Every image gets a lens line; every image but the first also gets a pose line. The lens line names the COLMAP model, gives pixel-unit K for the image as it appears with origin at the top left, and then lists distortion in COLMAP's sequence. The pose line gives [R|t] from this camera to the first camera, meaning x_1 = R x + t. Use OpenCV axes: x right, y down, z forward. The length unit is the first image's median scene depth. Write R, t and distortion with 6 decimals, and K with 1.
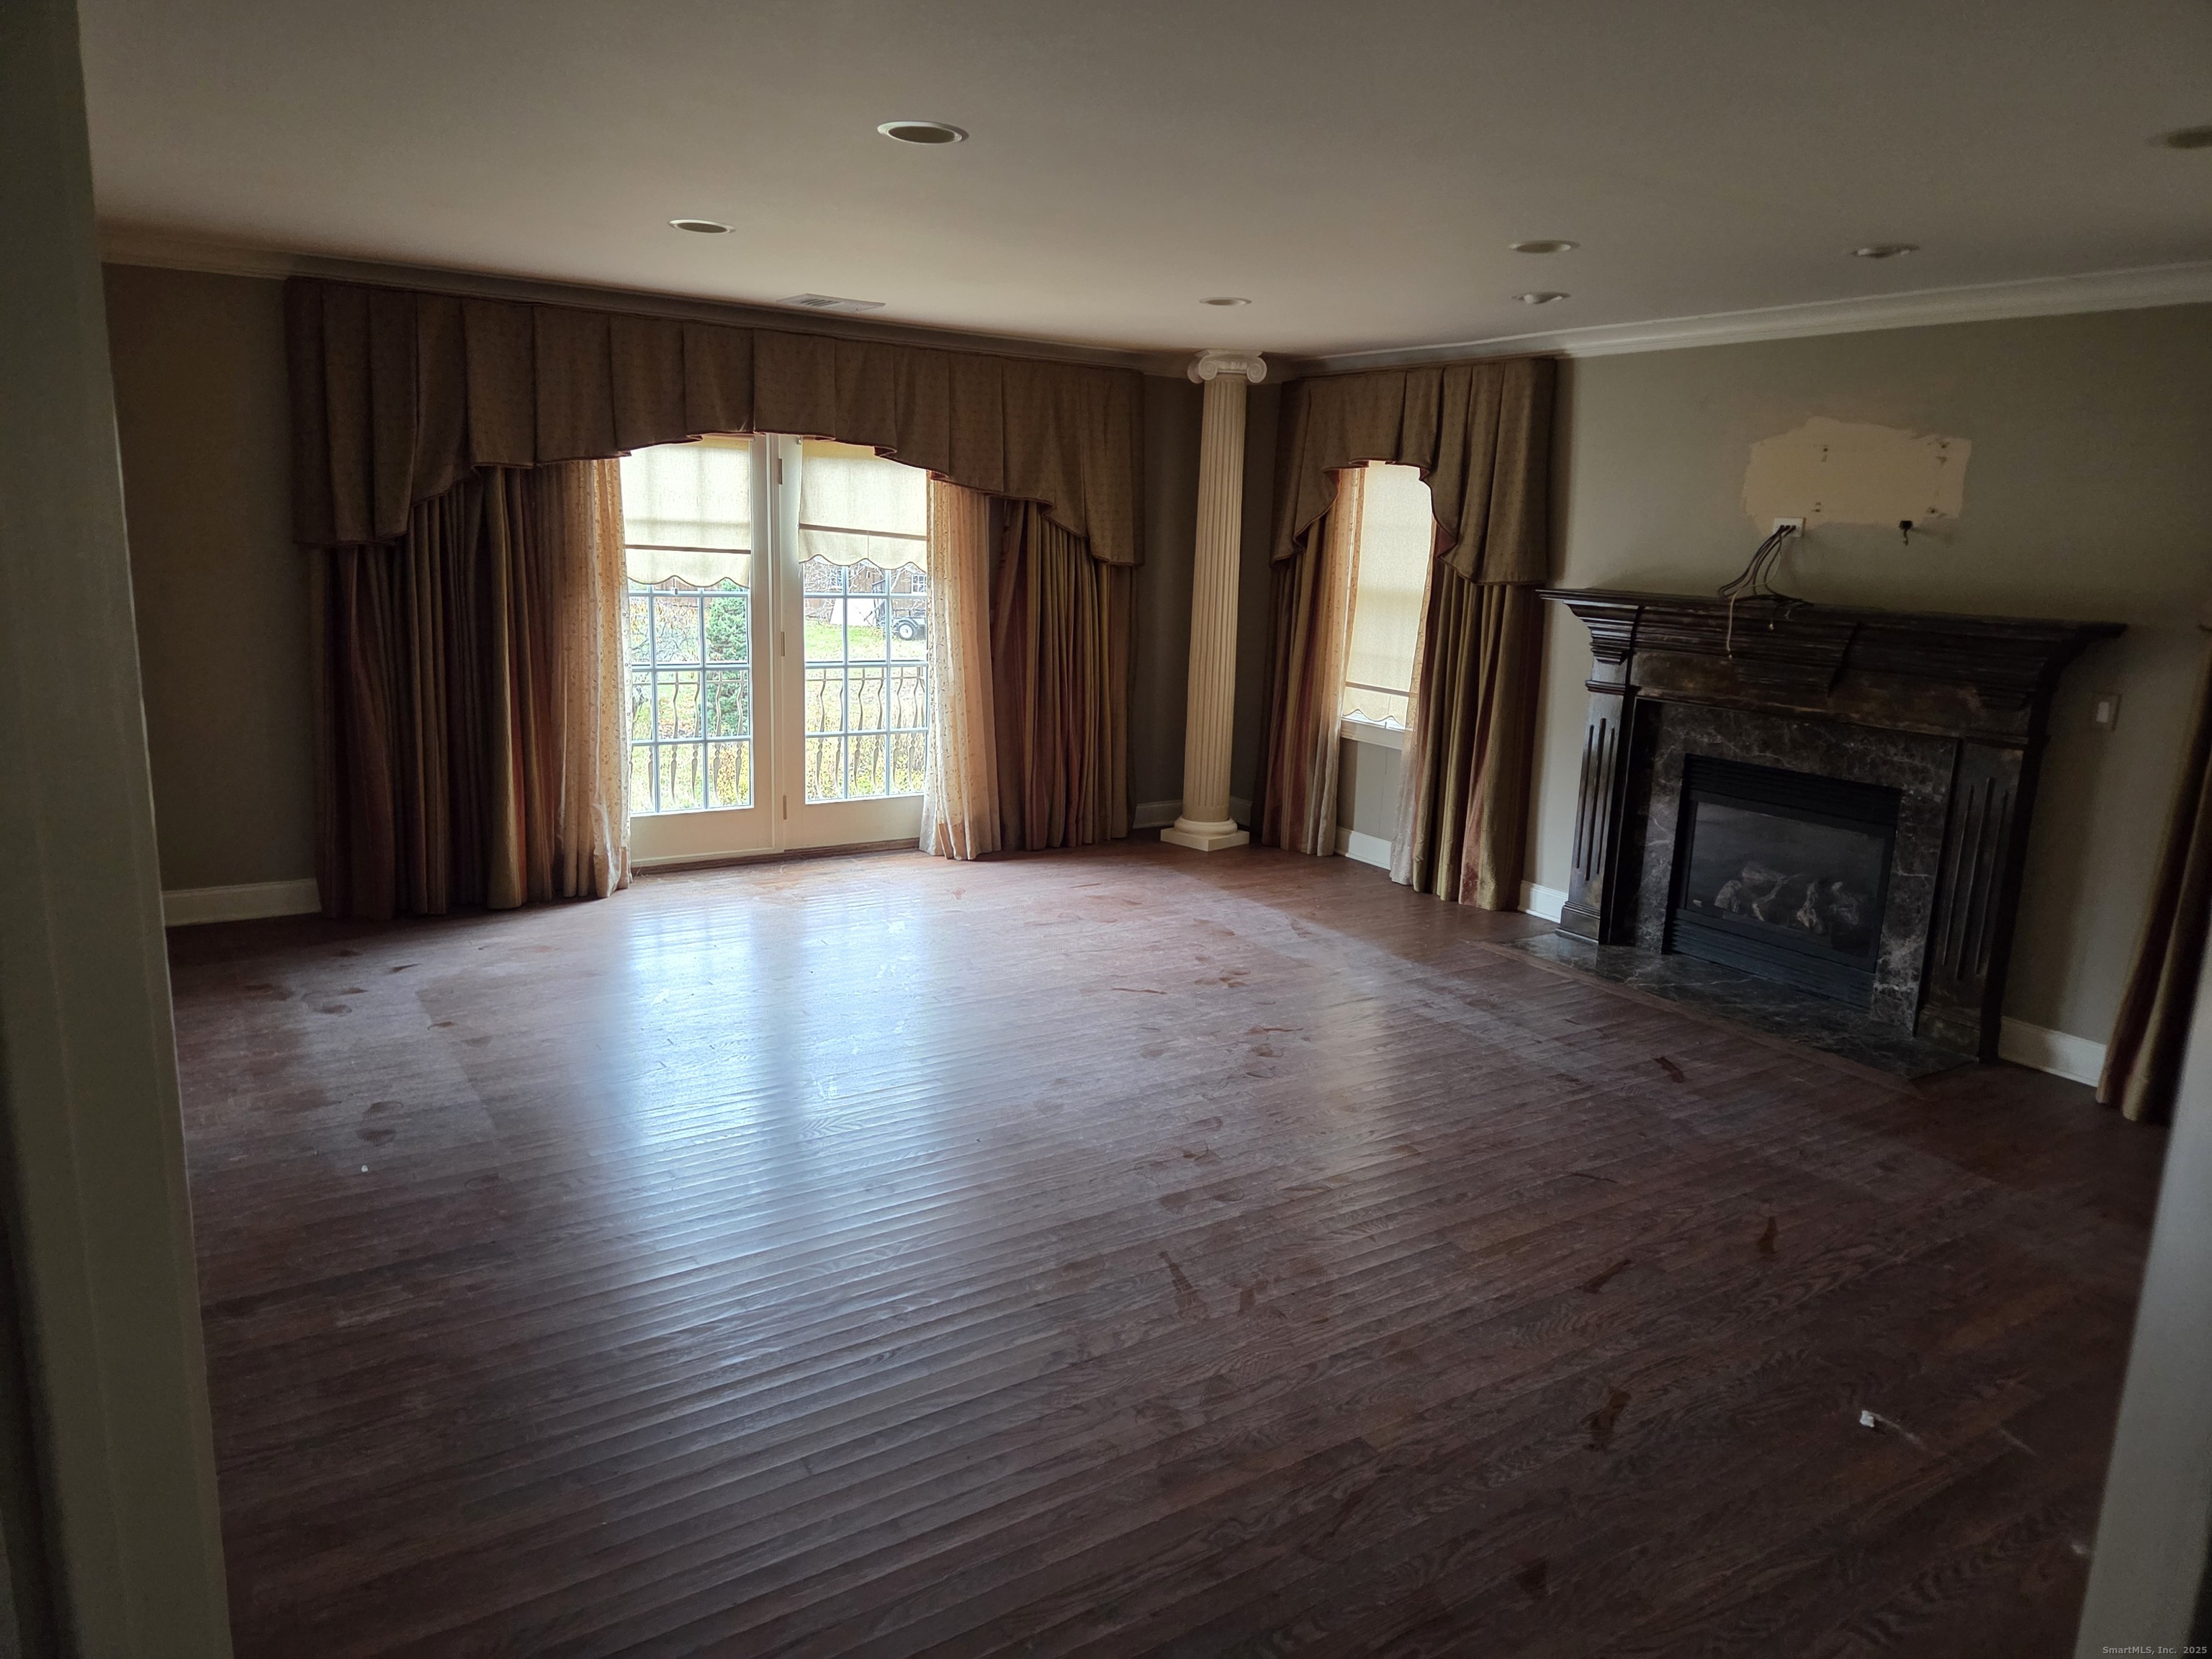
lens RADIAL K [[1469.7, 0, 1114.0], [0, 1469.7, 814.3], [0, 0, 1]] dist [0.091323, -0.089865]
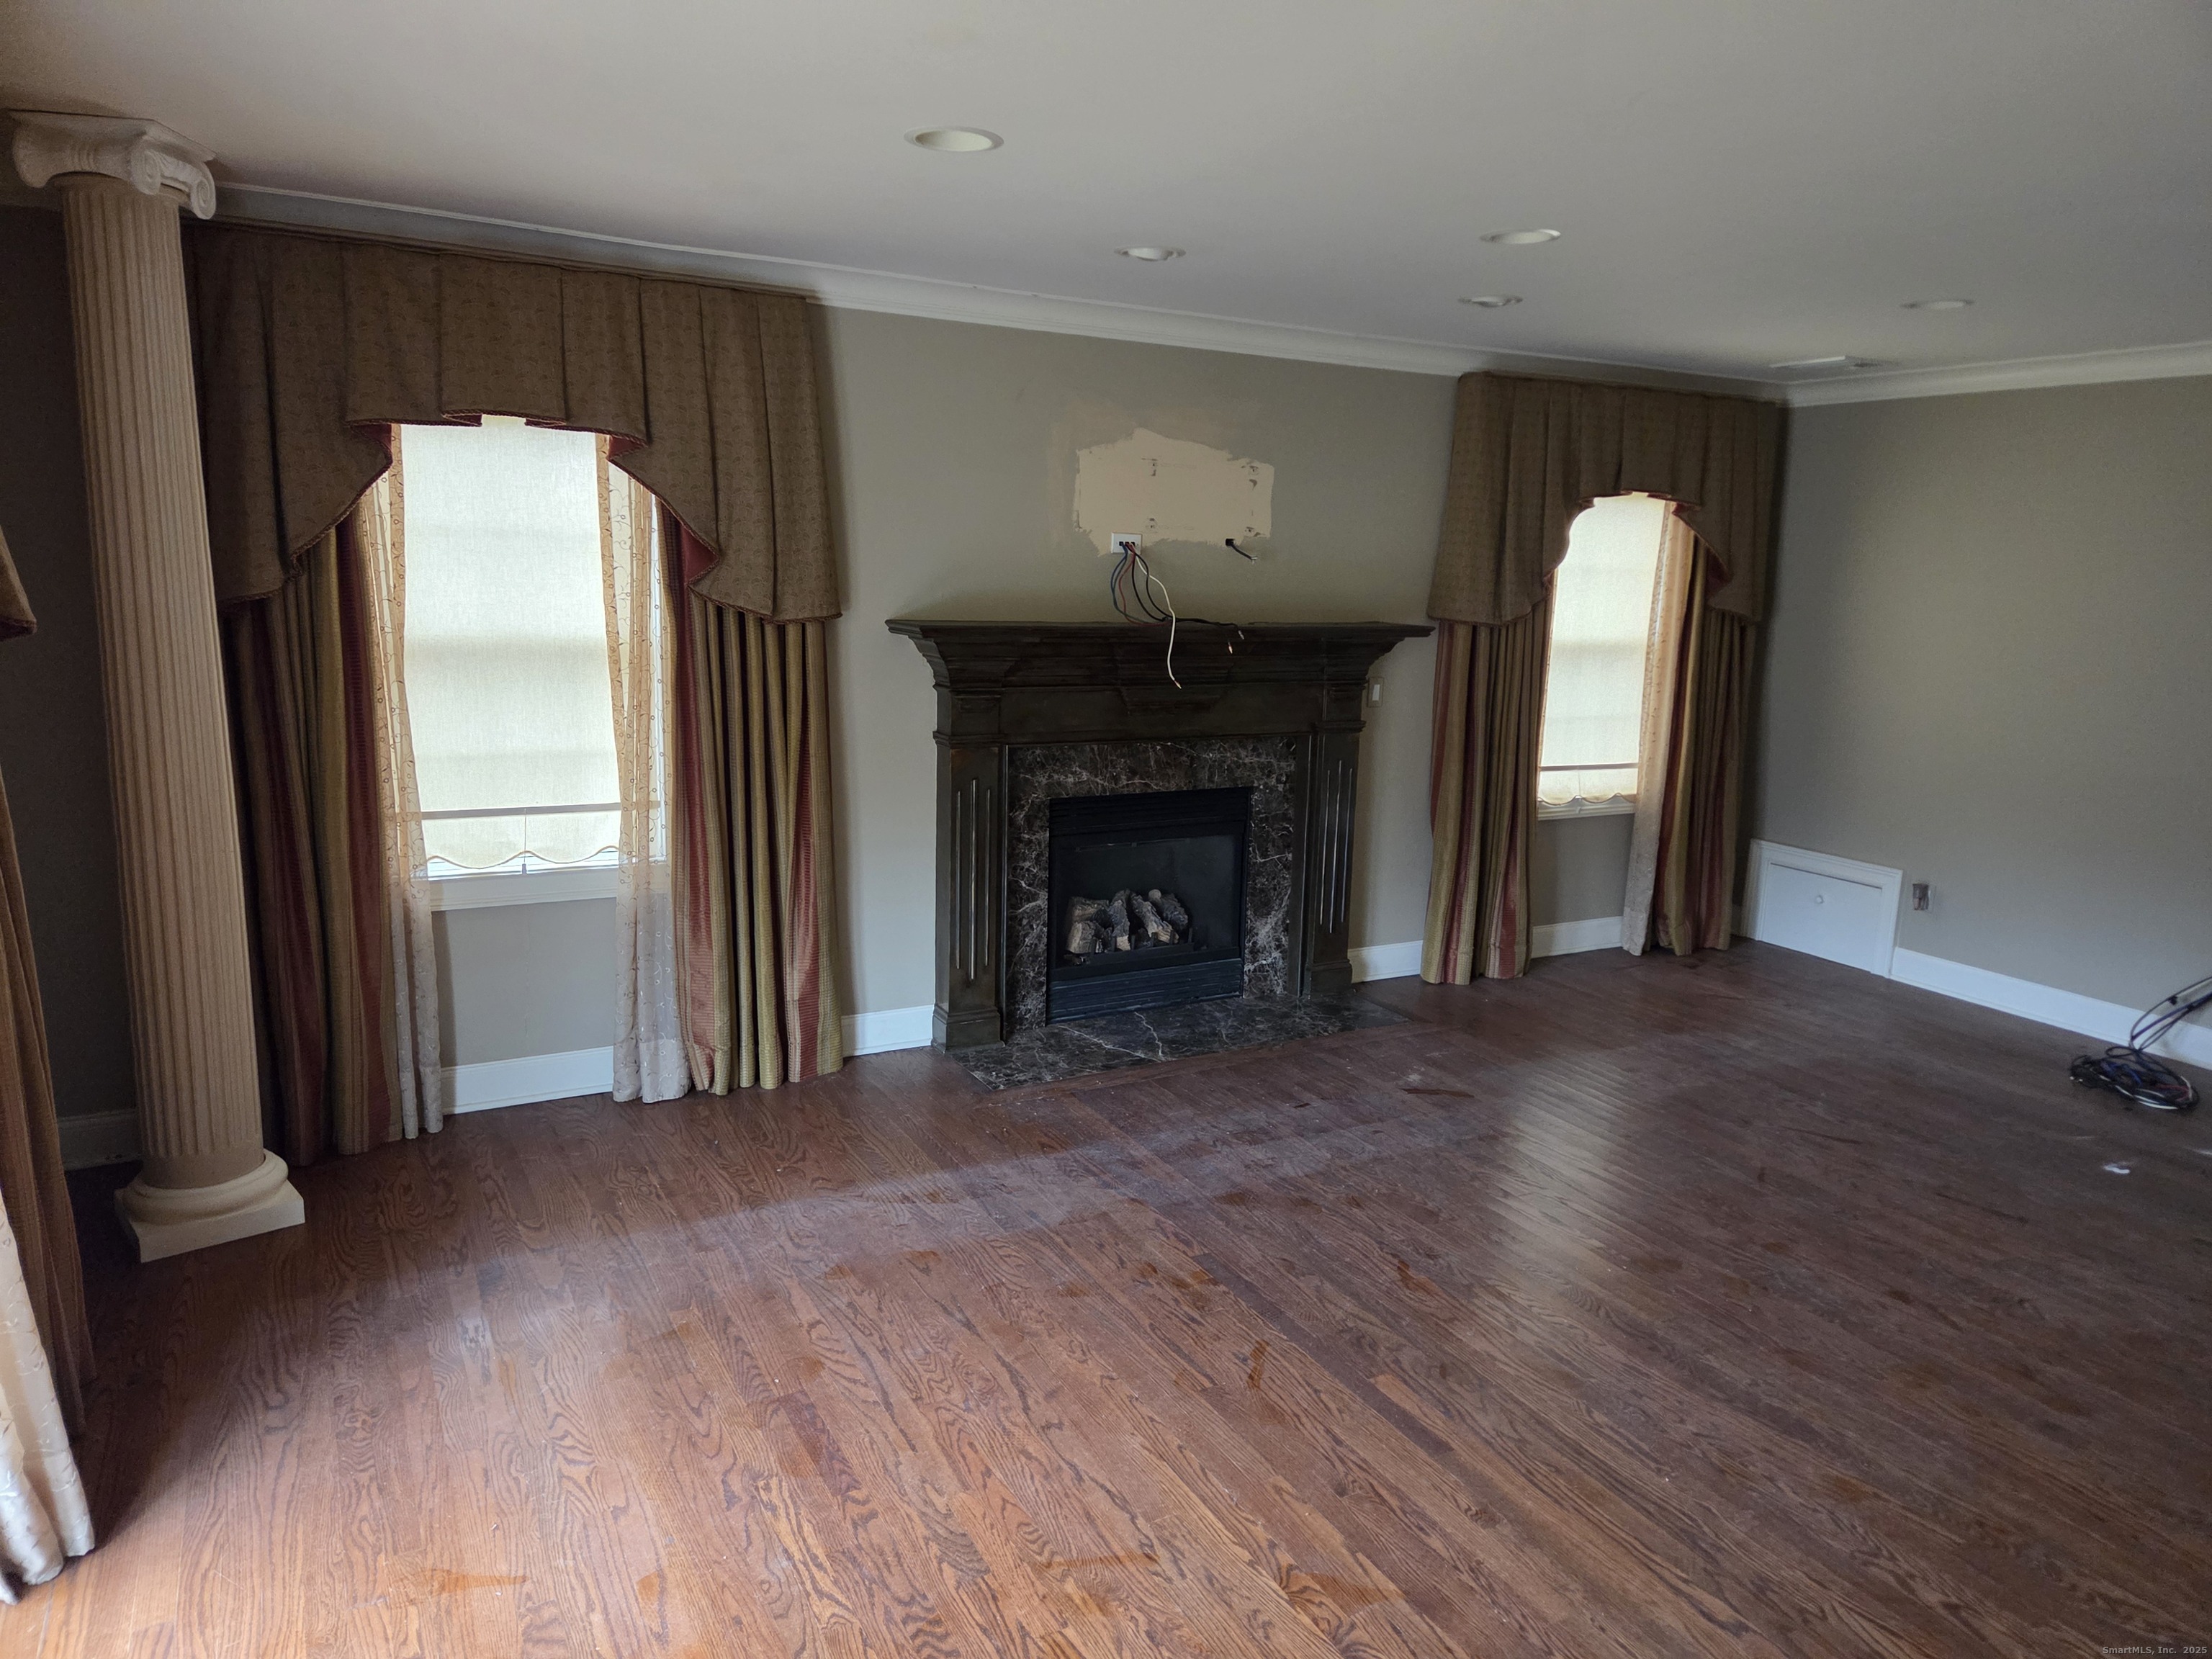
lens RADIAL K [[1469.7, 0, 1114.0], [0, 1469.7, 814.3], [0, 0, 1]] dist [0.091323, -0.089865]
pose [[0.068438, -0.201113, 0.977174, -0.506205], [0.171578, 0.967250, 0.187054, -0.204858], [-0.982791, 0.154860, 0.100703, 0.951375]]
